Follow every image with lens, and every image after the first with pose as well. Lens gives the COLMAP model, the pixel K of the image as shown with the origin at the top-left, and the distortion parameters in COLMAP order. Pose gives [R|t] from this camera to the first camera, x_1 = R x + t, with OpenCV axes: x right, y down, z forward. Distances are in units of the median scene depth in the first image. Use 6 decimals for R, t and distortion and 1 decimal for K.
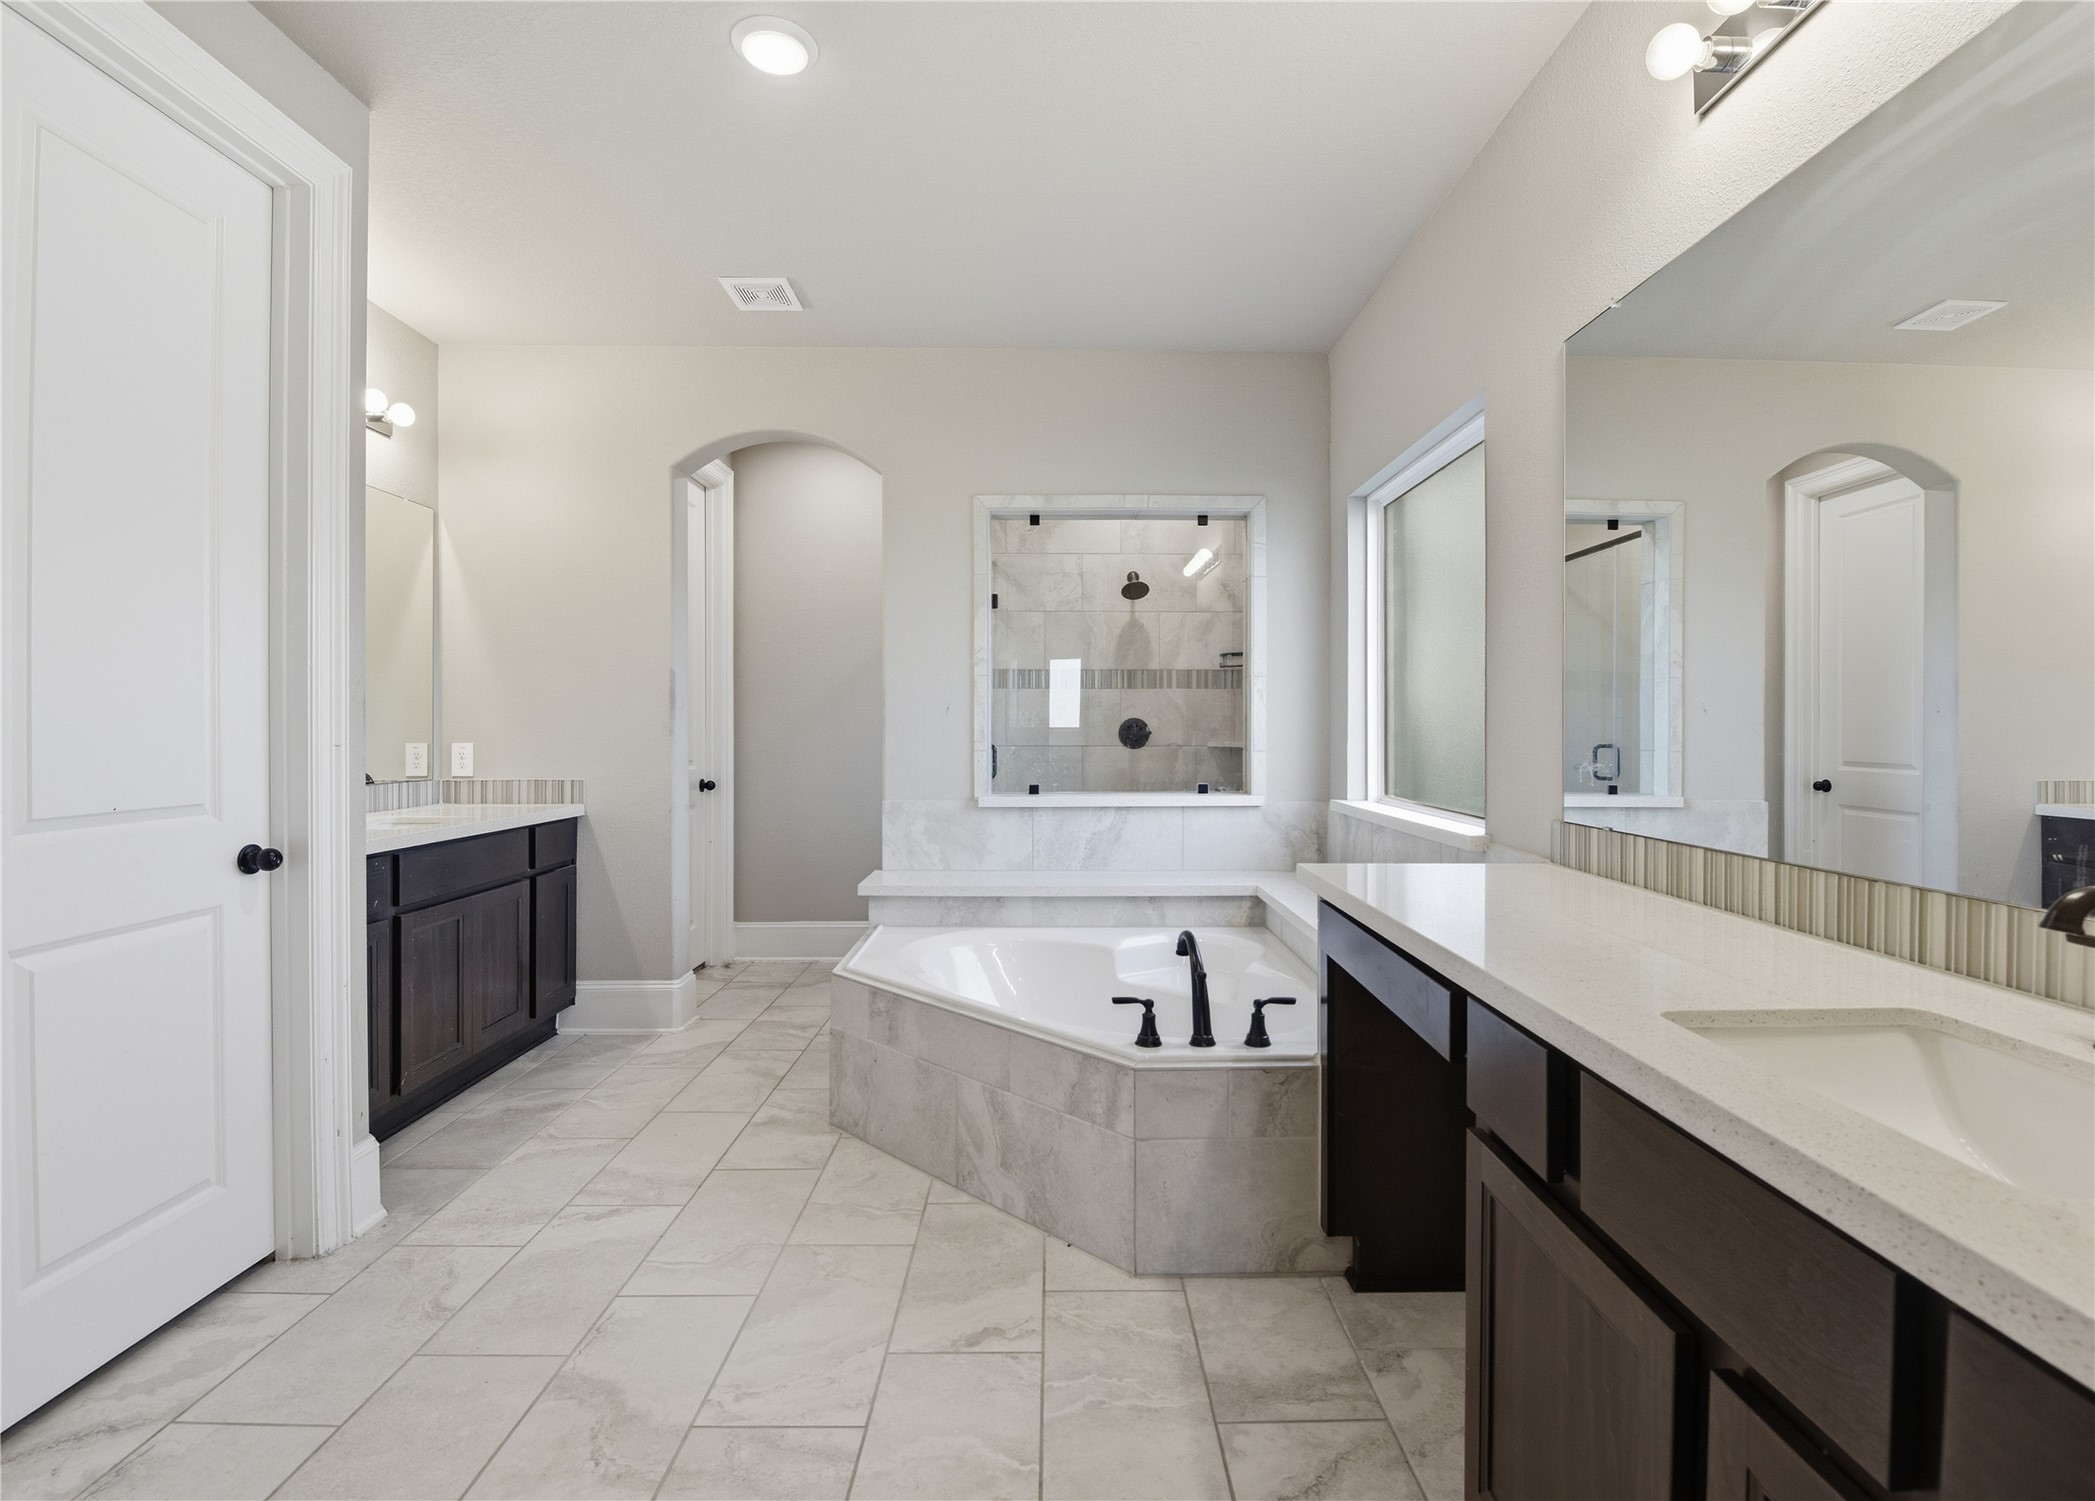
lens RADIAL K [[964.3, 0, 1052.2], [0, 964.3, 732.2], [0, 0, 1]] dist [-0.007827, -0.001201]
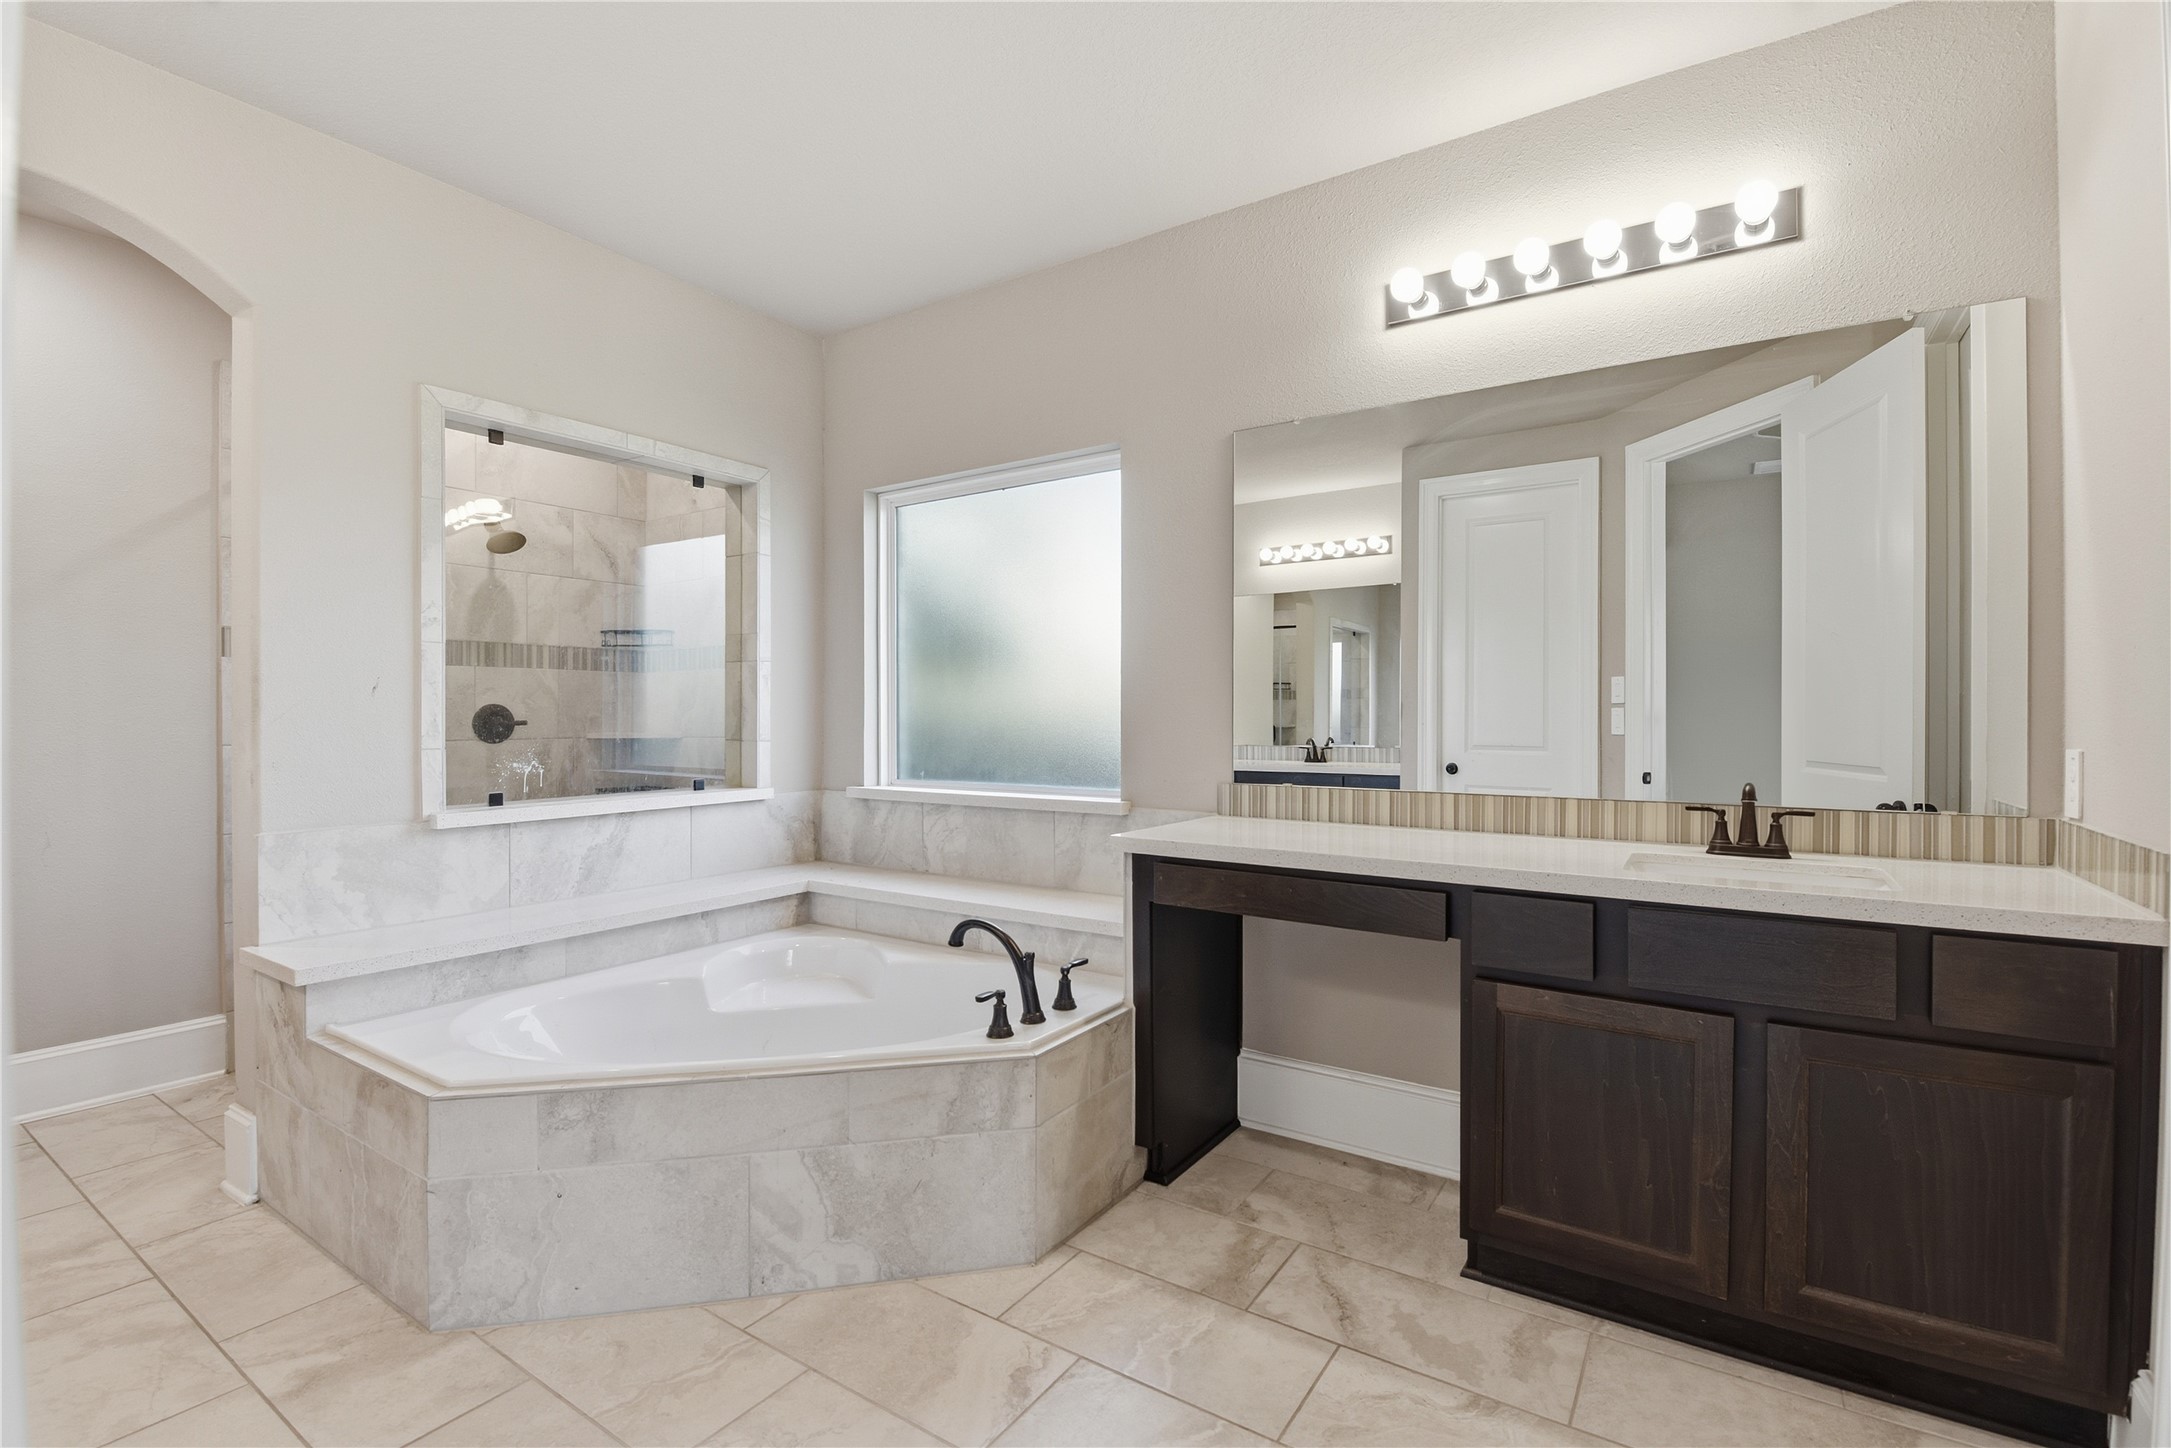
lens RADIAL K [[957.8, 0, 1094.3], [0, 957.8, 728.3], [0, 0, 1]] dist [-0.007370, -0.007106]
pose [[0.569249, -0.012003, 0.822077, -0.400186], [0.005855, 0.999927, 0.010546, -0.000578], [-0.822144, -0.001190, 0.569278, 0.223683]]
